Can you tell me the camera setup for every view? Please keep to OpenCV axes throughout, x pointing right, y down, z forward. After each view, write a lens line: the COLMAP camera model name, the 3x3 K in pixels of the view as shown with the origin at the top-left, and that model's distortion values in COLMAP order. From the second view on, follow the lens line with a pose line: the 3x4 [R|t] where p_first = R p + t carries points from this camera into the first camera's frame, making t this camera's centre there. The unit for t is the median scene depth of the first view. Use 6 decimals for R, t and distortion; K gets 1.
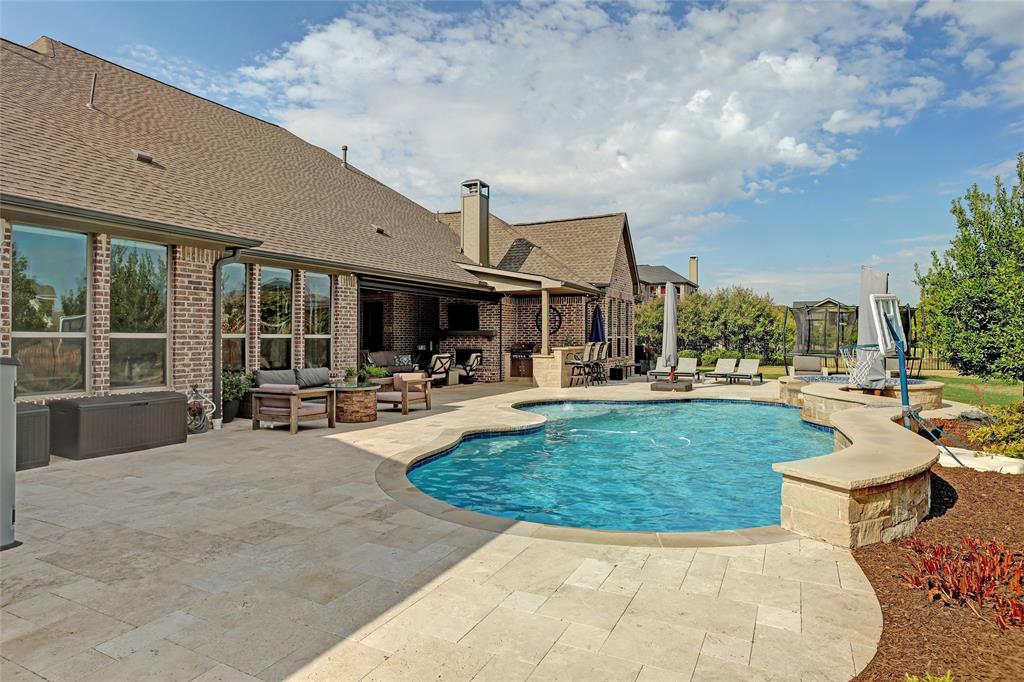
lens RADIAL K [[586.1, 0, 509.9], [0, 586.1, 333.5], [0, 0, 1]] dist [-0.082162, 0.052774]
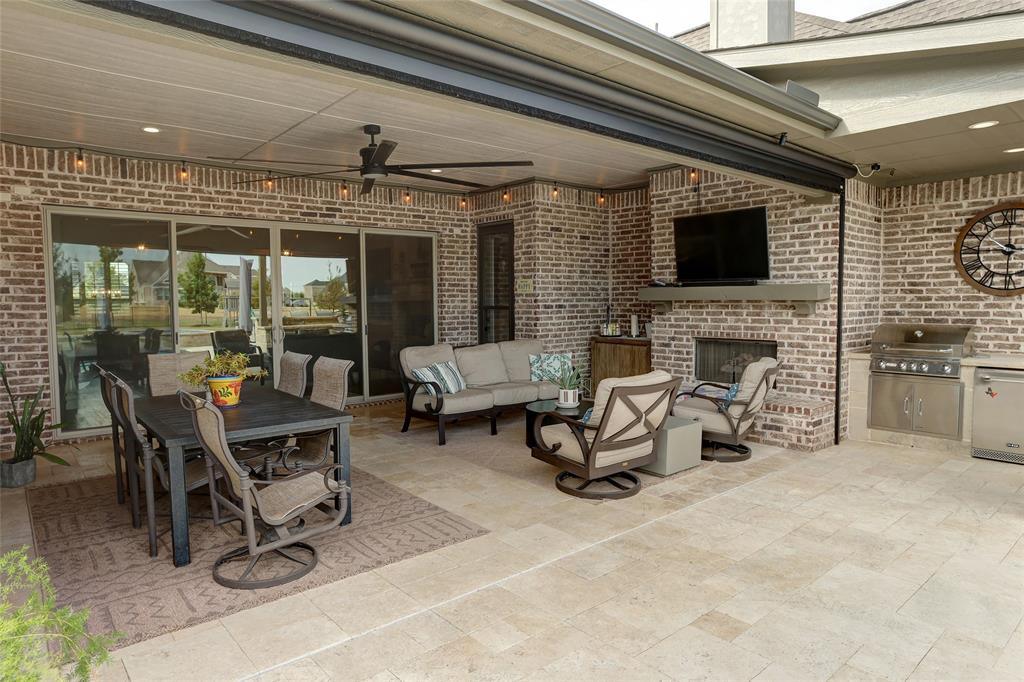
lens RADIAL K [[586.1, 0, 509.9], [0, 586.1, 333.5], [0, 0, 1]] dist [-0.082162, 0.052774]
pose [[0.915802, 0.014639, -0.401362, -0.235096], [0.011733, 0.997934, 0.063171, -0.001934], [0.401458, -0.062561, 0.913738, 2.749788]]
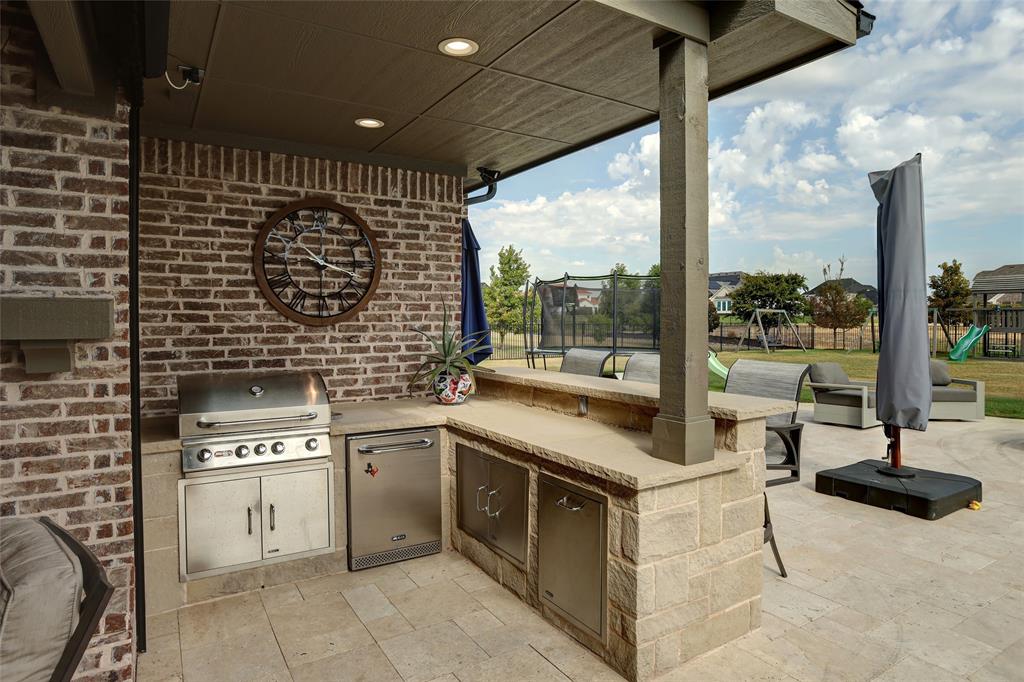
lens RADIAL K [[586.1, 0, 509.9], [0, 586.1, 333.5], [0, 0, 1]] dist [-0.082162, 0.052774]
pose [[0.524453, -0.022270, 0.851148, -0.377382], [-0.001764, 0.999627, 0.027242, -0.006716], [-0.851438, -0.015789, 0.524218, 3.633192]]
